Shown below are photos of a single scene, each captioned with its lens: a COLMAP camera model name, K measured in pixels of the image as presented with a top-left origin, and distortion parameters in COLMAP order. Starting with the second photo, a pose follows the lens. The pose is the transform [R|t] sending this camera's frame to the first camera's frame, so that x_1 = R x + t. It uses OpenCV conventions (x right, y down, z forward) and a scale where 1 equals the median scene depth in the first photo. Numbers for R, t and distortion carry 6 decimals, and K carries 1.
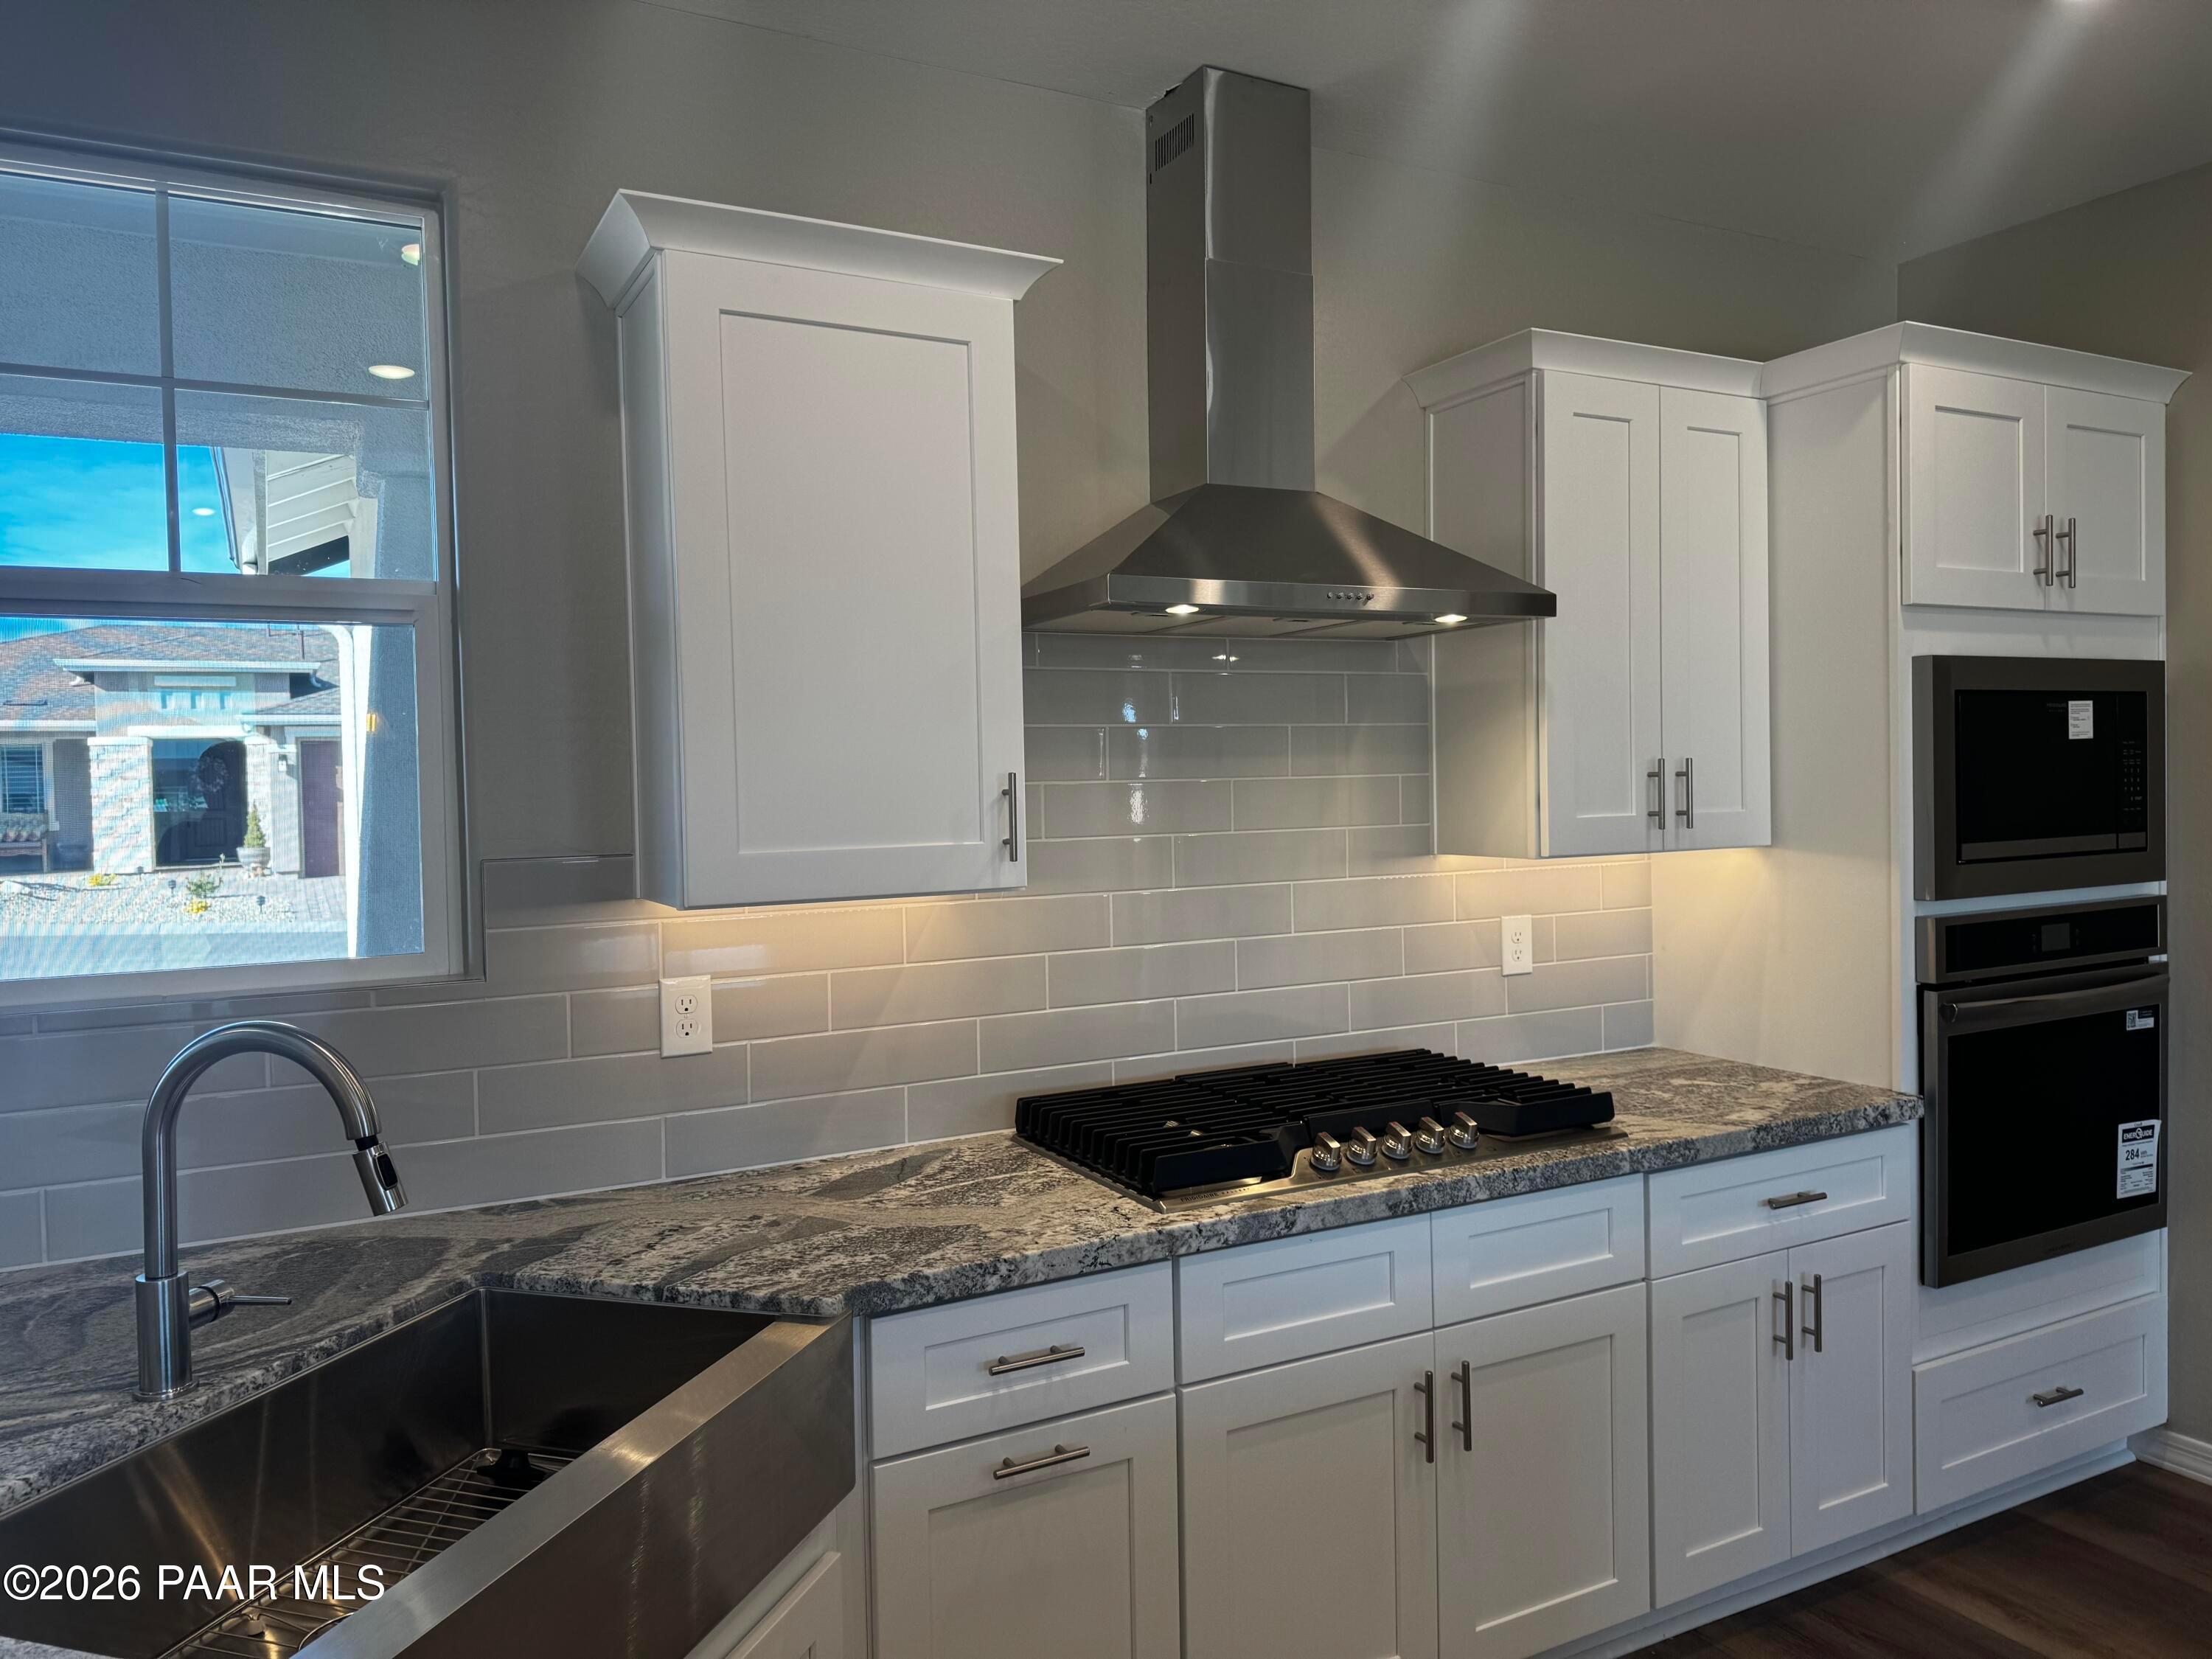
lens RADIAL K [[1561.6, 0, 1101.8], [0, 1561.6, 815.9], [0, 0, 1]] dist [0.070825, -0.118189]
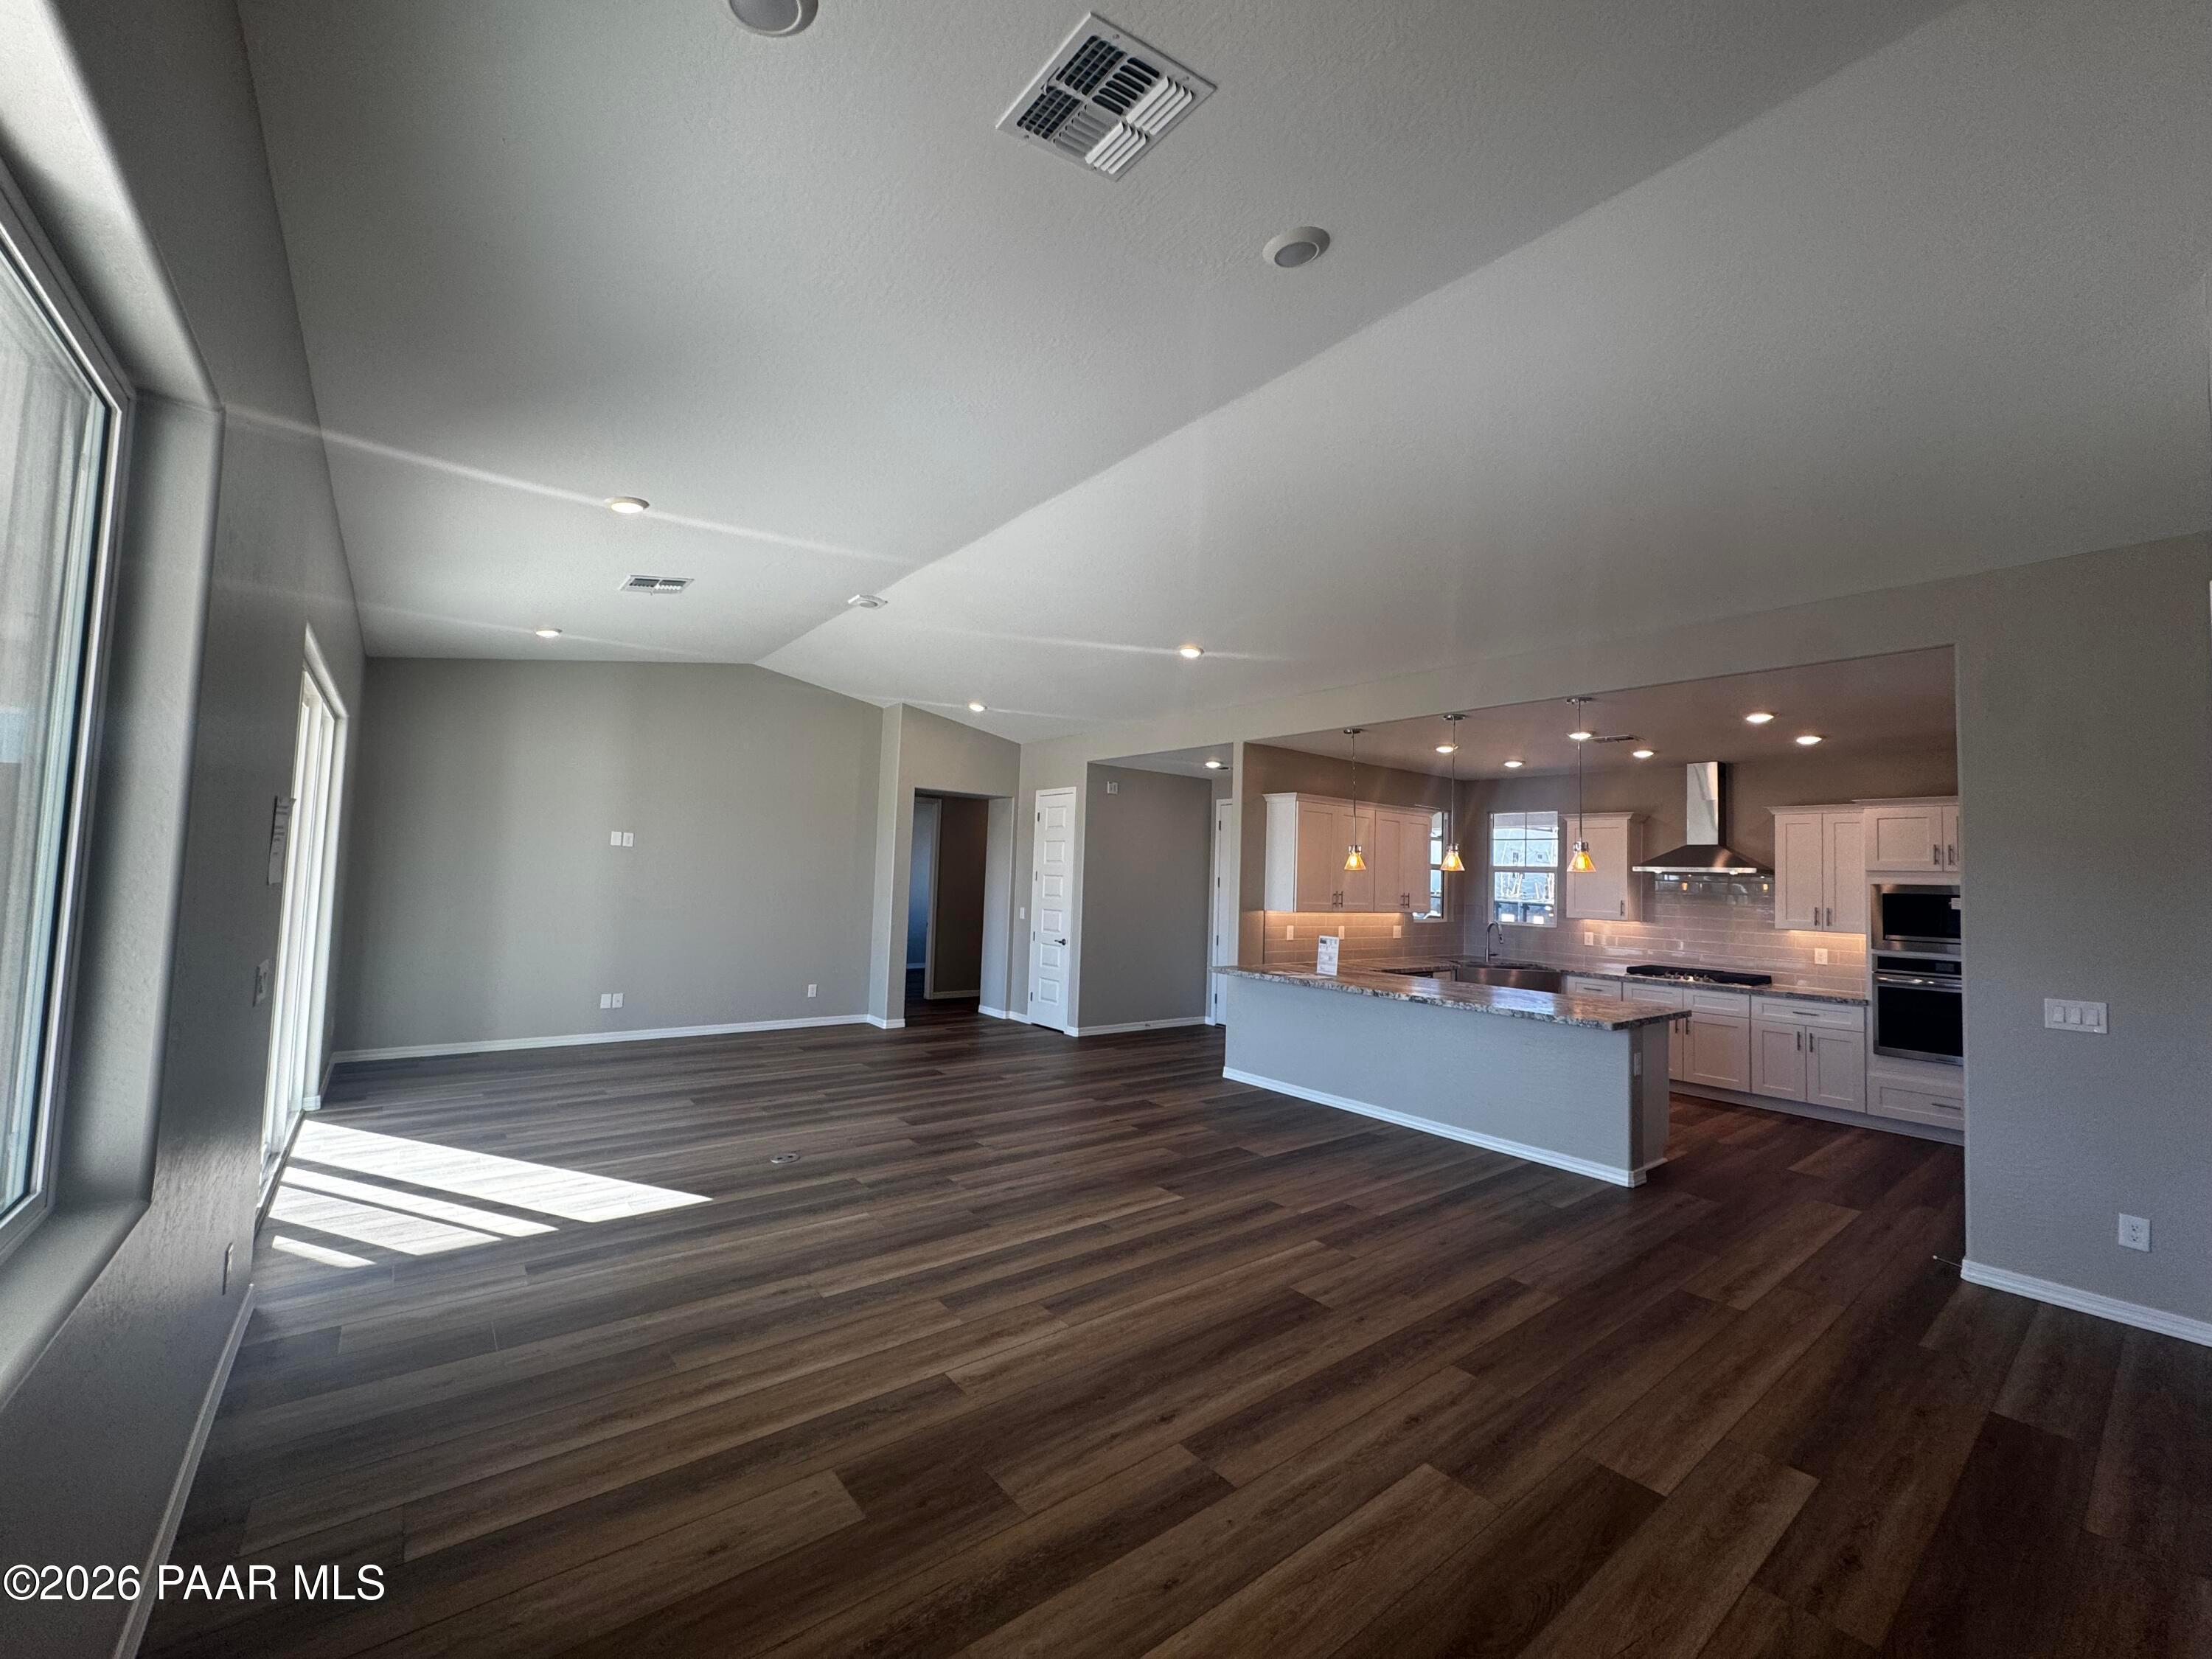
lens RADIAL K [[879.4, 0, 1117.5], [0, 879.4, 821.9], [0, 0, 1]] dist [0.000544, 0.000046]
pose [[0.181335, -0.035691, -0.982773, 2.221911], [-0.064384, 0.996766, -0.048079, -0.031489], [0.981311, 0.071993, 0.178451, -1.135952]]
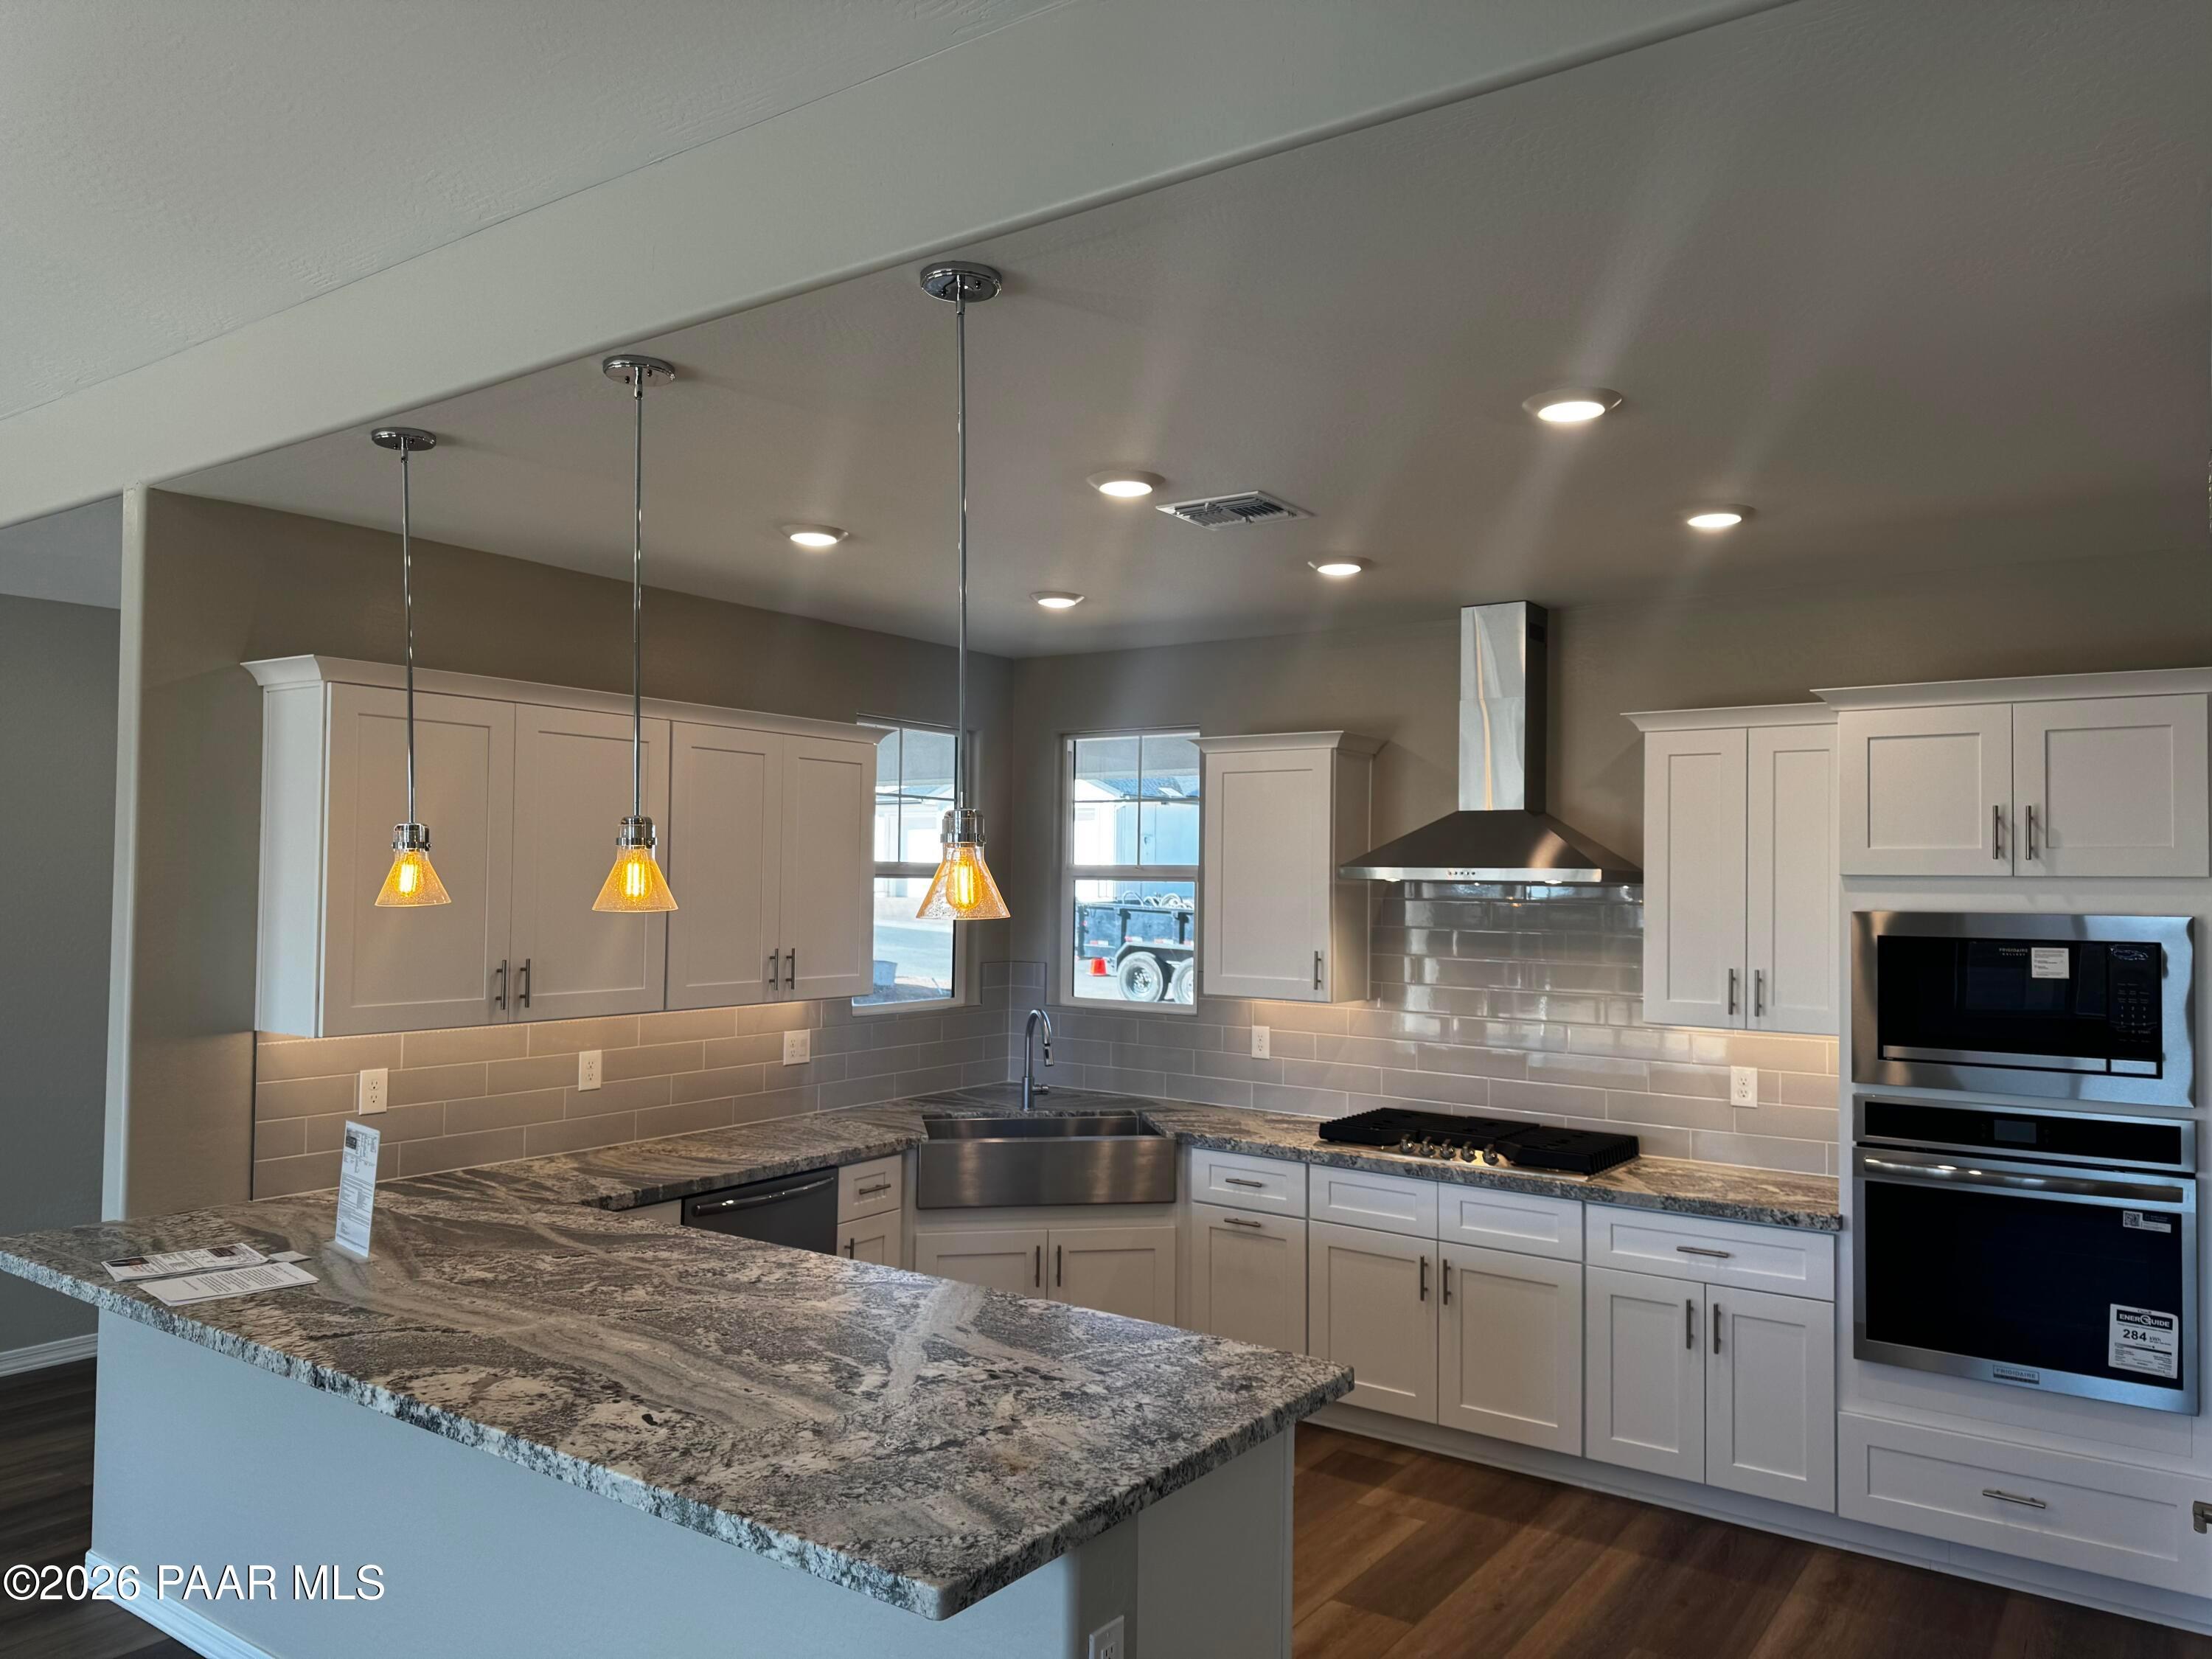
lens RADIAL K [[1561.6, 0, 1101.8], [0, 1561.6, 815.9], [0, 0, 1]] dist [0.070825, -0.118189]
pose [[0.439322, -0.011165, -0.898261, 1.482404], [-0.045895, 0.998338, -0.034855, -0.104017], [0.897157, 0.056539, 0.438079, -0.248041]]
